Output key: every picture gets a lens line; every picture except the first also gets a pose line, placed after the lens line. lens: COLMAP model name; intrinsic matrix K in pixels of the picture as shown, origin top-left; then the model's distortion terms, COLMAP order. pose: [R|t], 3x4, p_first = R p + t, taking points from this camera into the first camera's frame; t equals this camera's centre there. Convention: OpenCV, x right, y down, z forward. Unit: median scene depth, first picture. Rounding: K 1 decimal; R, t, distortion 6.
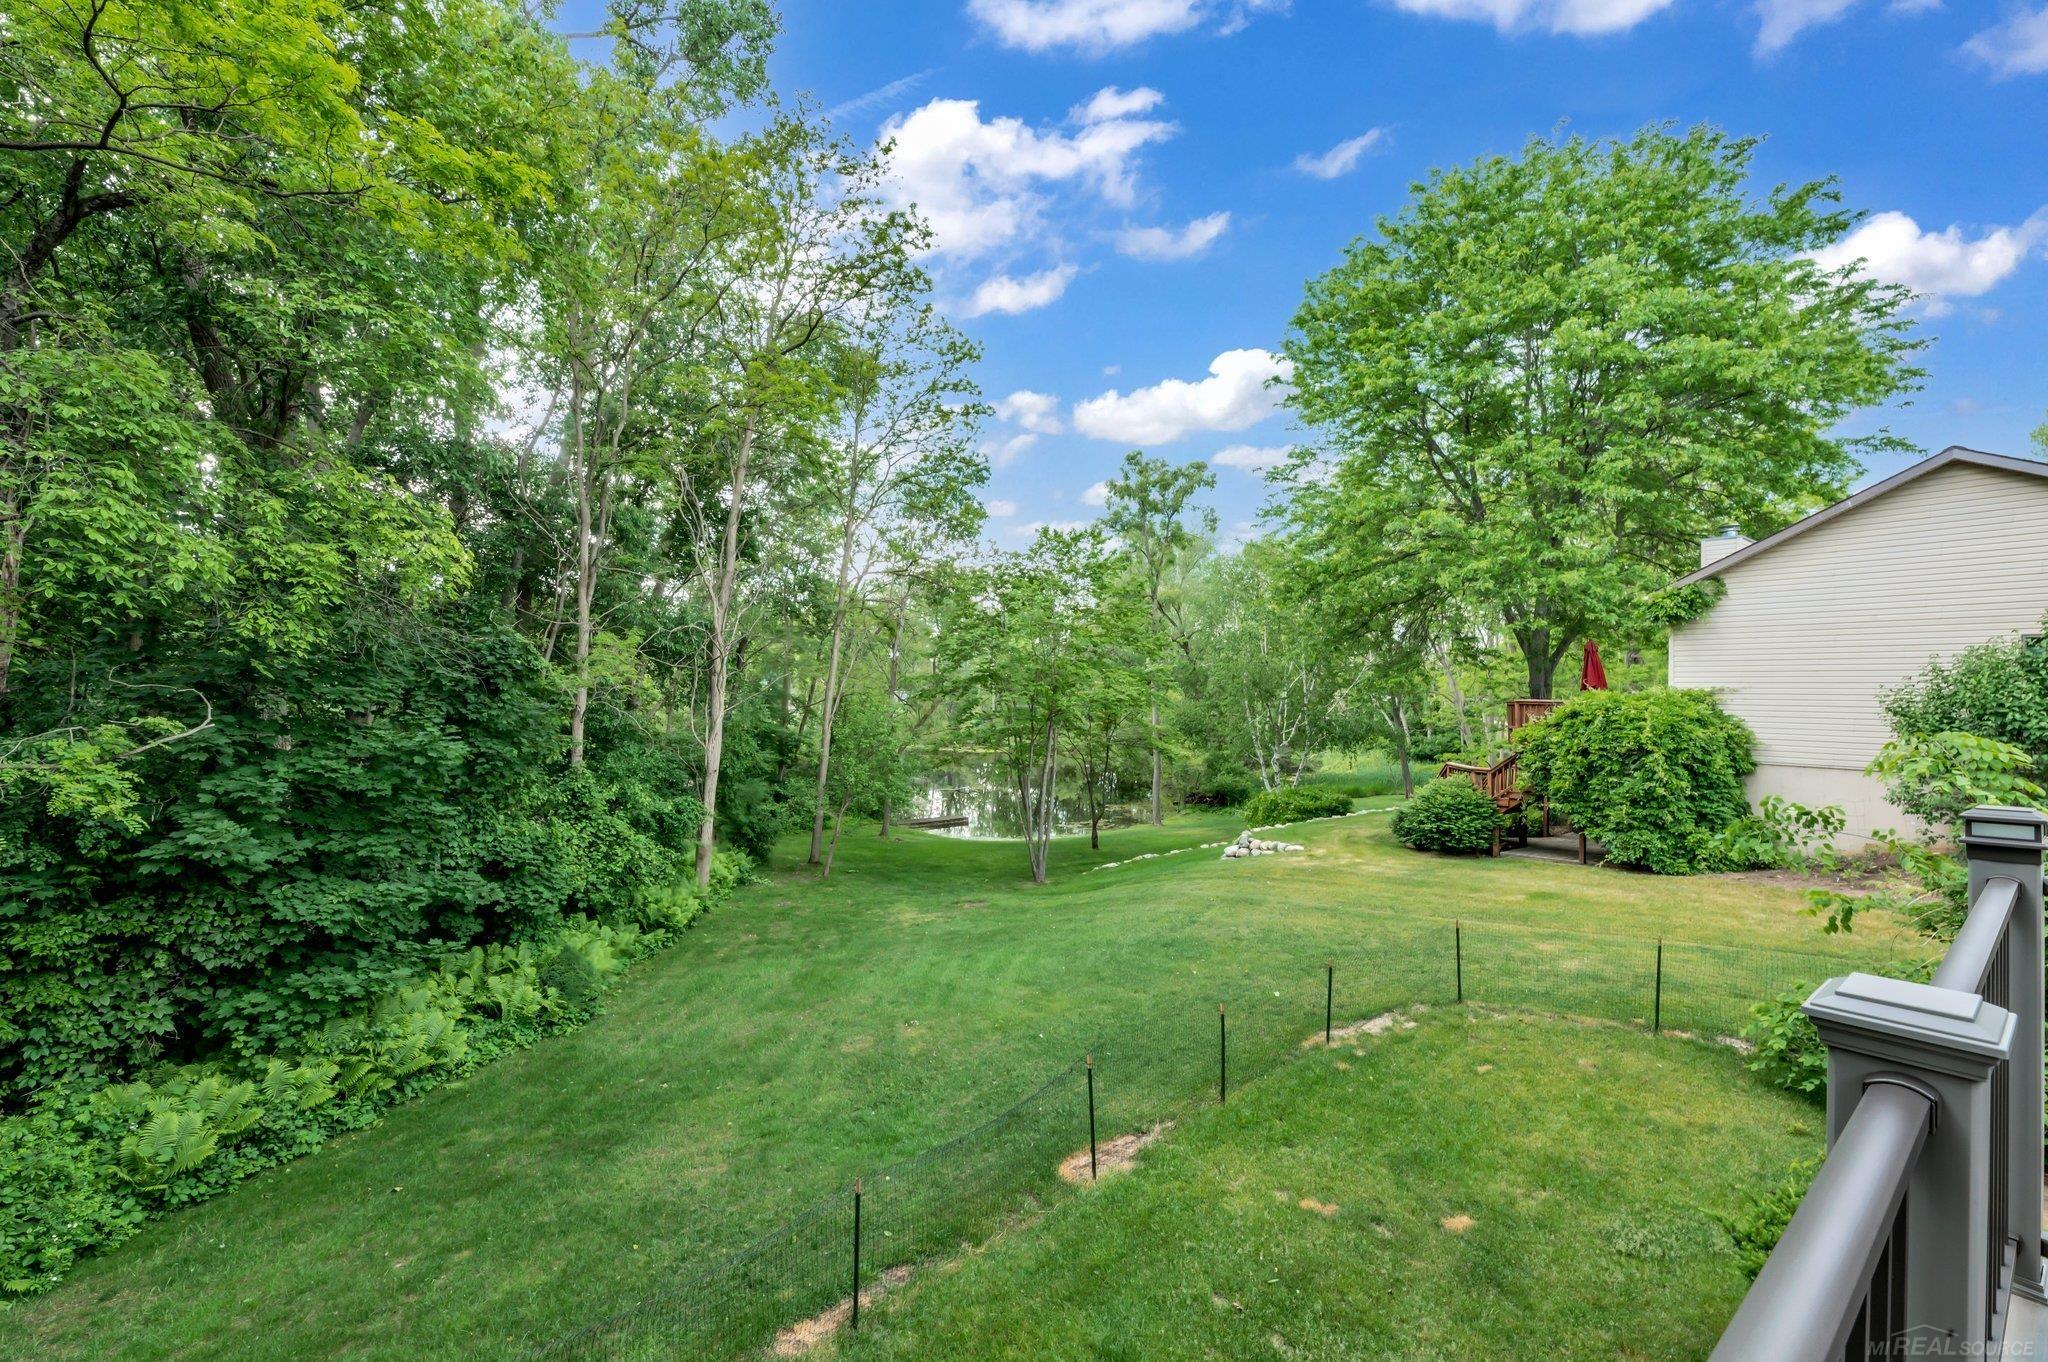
lens RADIAL K [[819.6, 0, 1025.1], [0, 819.6, 690.1], [0, 0, 1]] dist [-0.002433, -0.001156]
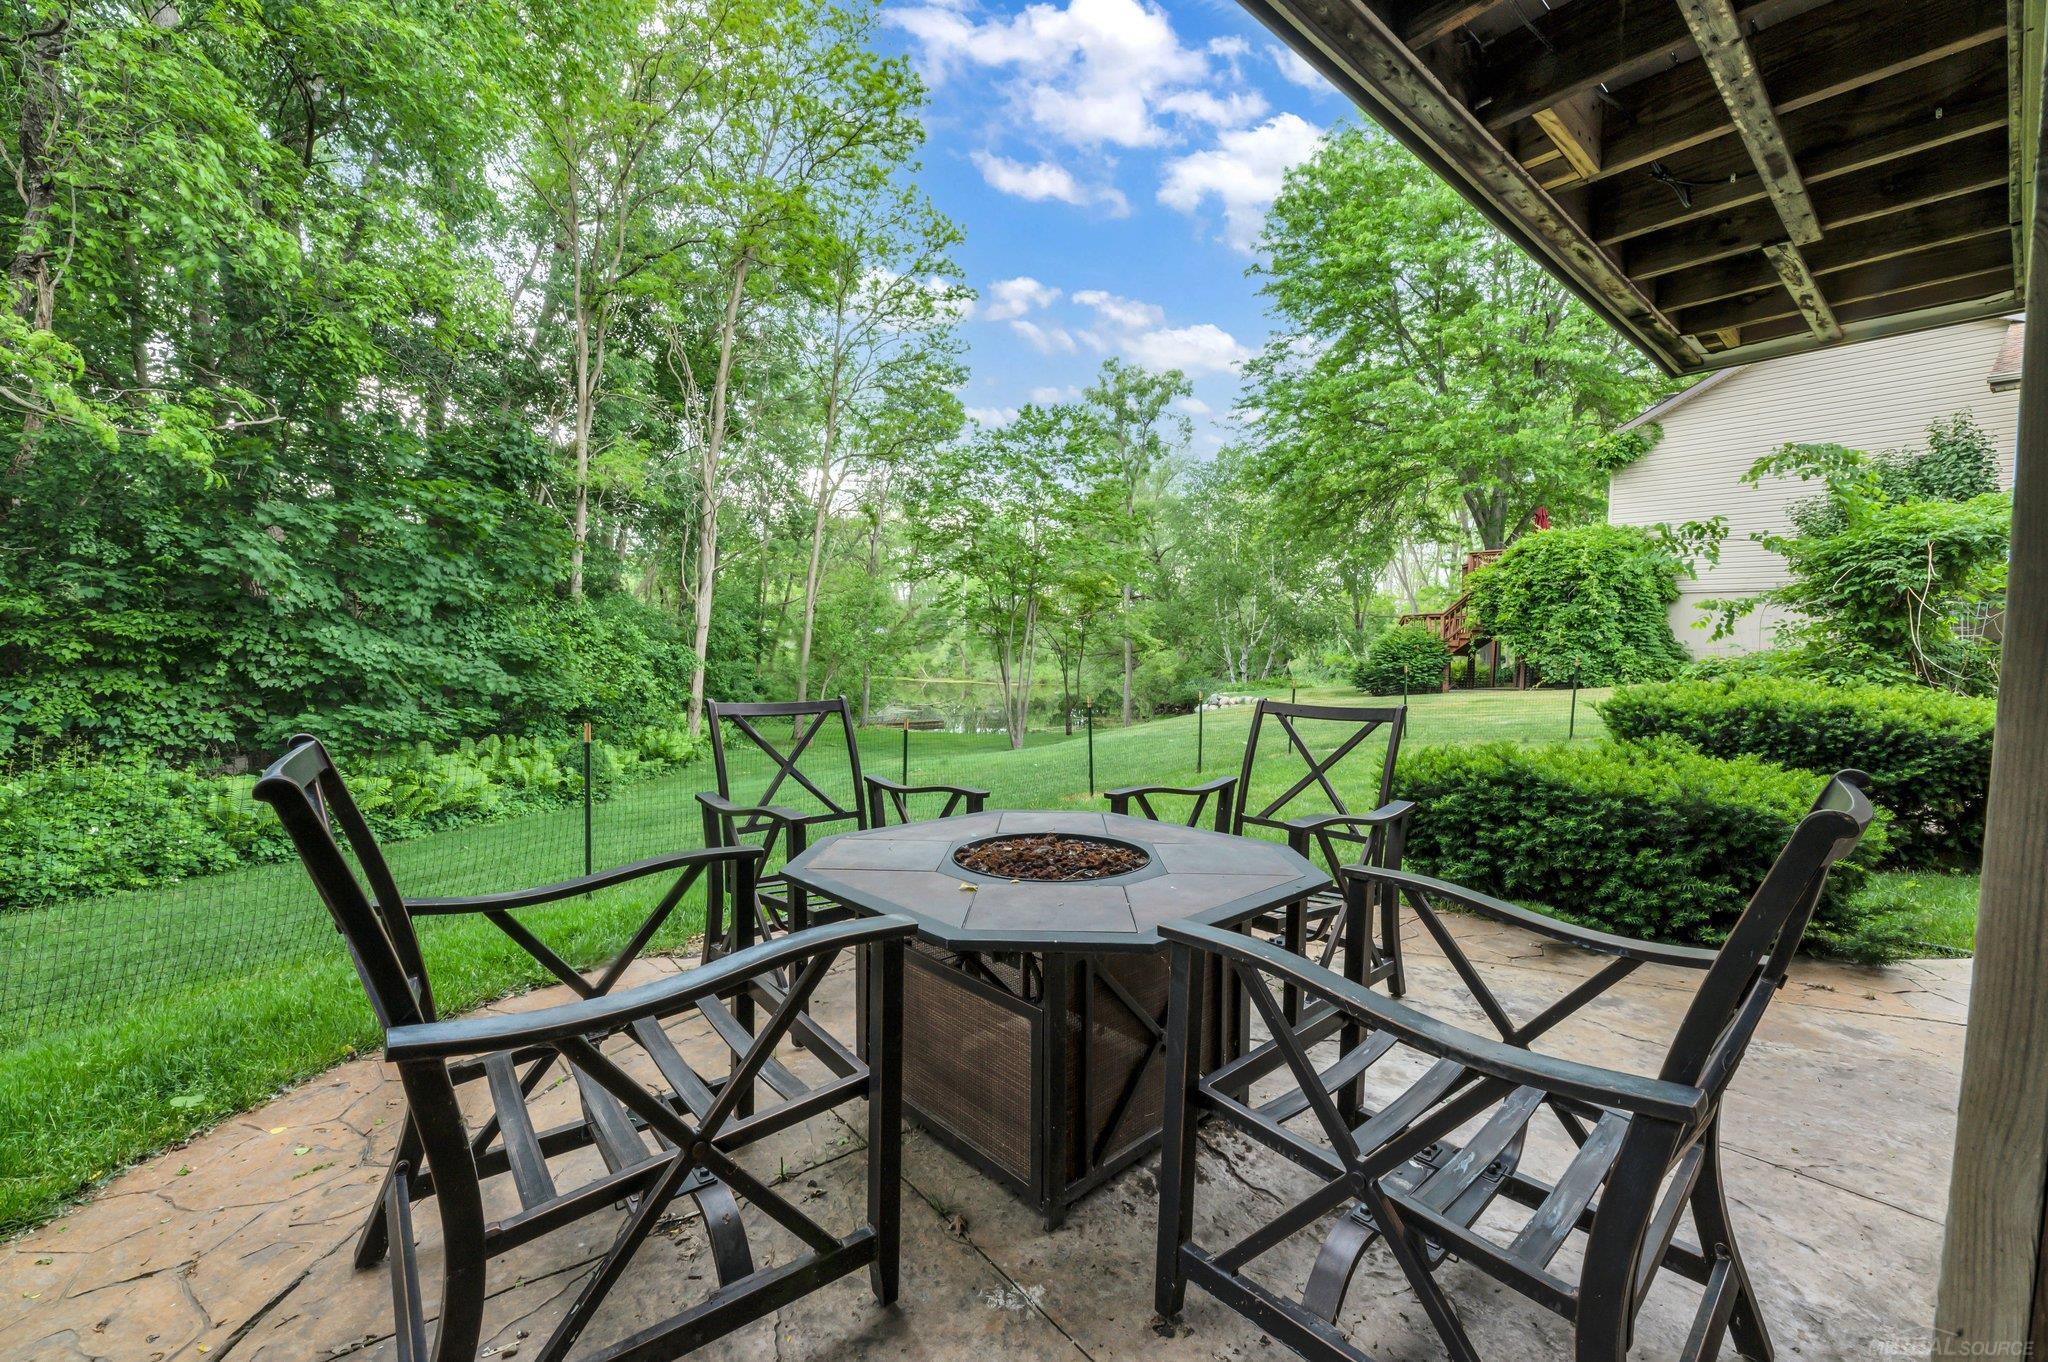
lens RADIAL K [[819.6, 0, 1026.3], [0, 819.6, 683.4], [0, 0, 1]] dist [-0.002433, -0.001156]
pose [[0.999077, 0.012718, 0.041040, -0.026418], [-0.015026, 0.998293, 0.056431, 0.155585], [-0.040253, -0.056995, 0.997563, -0.066442]]
